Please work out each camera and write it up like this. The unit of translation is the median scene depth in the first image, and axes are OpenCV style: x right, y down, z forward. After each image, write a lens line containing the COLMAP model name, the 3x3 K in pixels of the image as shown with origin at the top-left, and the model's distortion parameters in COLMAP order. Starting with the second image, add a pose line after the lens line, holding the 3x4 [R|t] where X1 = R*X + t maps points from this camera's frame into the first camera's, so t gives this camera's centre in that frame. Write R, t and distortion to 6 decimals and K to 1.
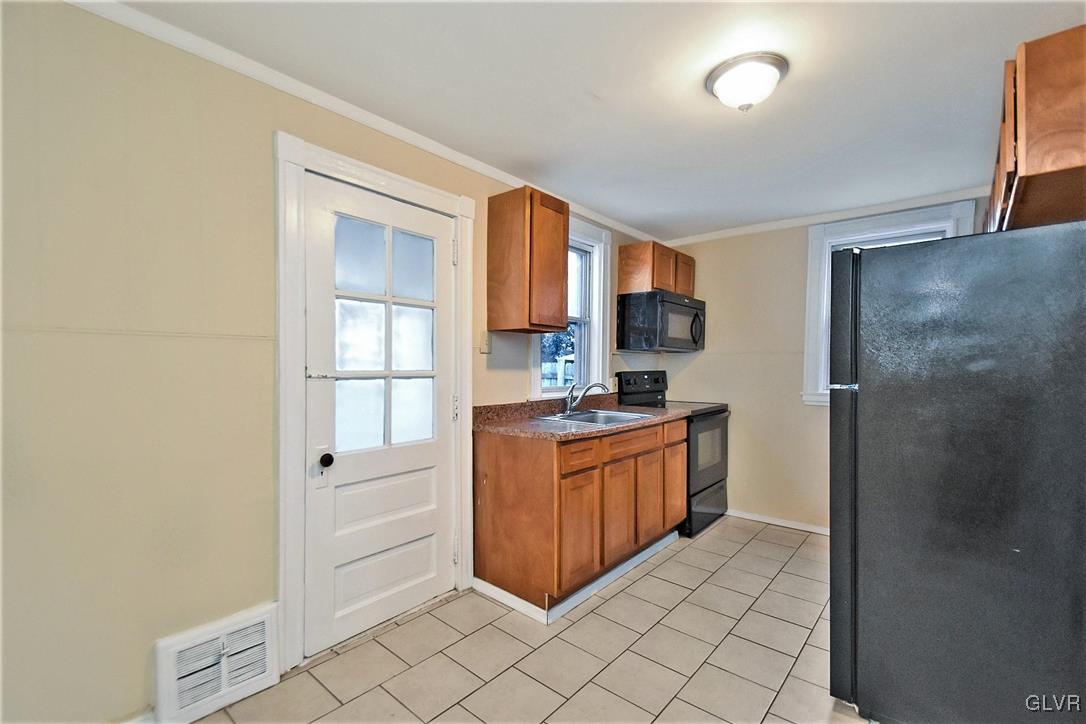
lens RADIAL K [[470.4, 0, 539.3], [0, 470.4, 367.7], [0, 0, 1]] dist [0.000490, -0.000146]
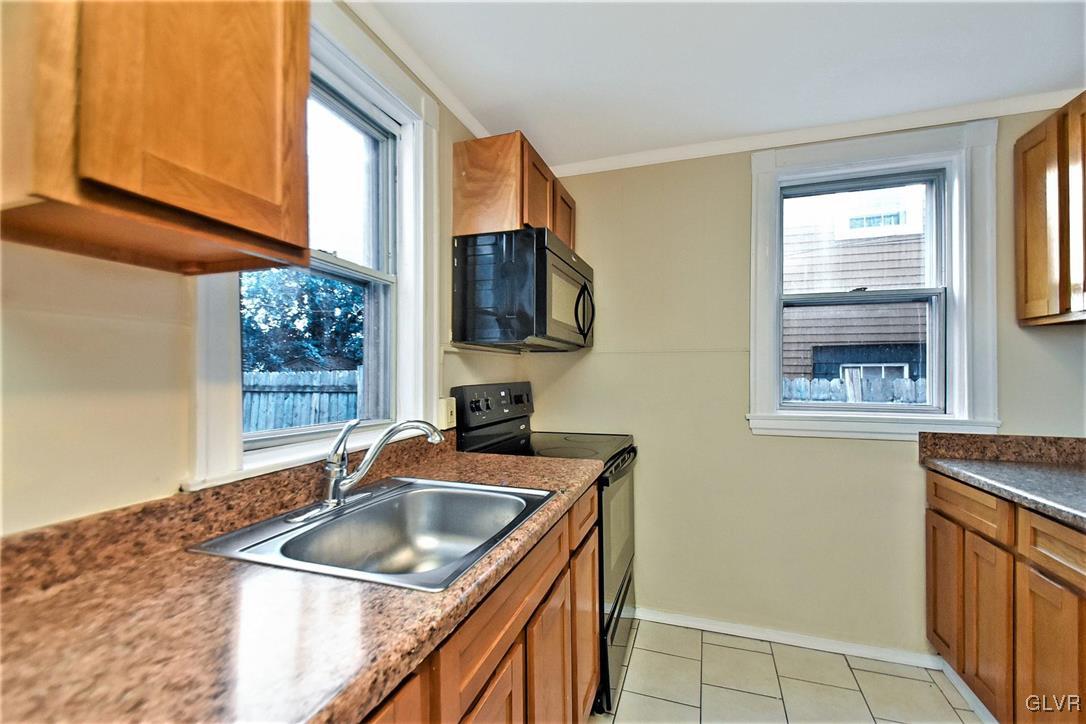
lens RADIAL K [[477.5, 0, 542.4], [0, 477.5, 370.4], [0, 0, 1]] dist [0.023413, -0.000060]
pose [[0.928128, -0.006602, 0.372204, 0.087503], [0.010432, 0.999911, -0.008278, -0.005024], [-0.372116, 0.011566, 0.928114, 0.681629]]
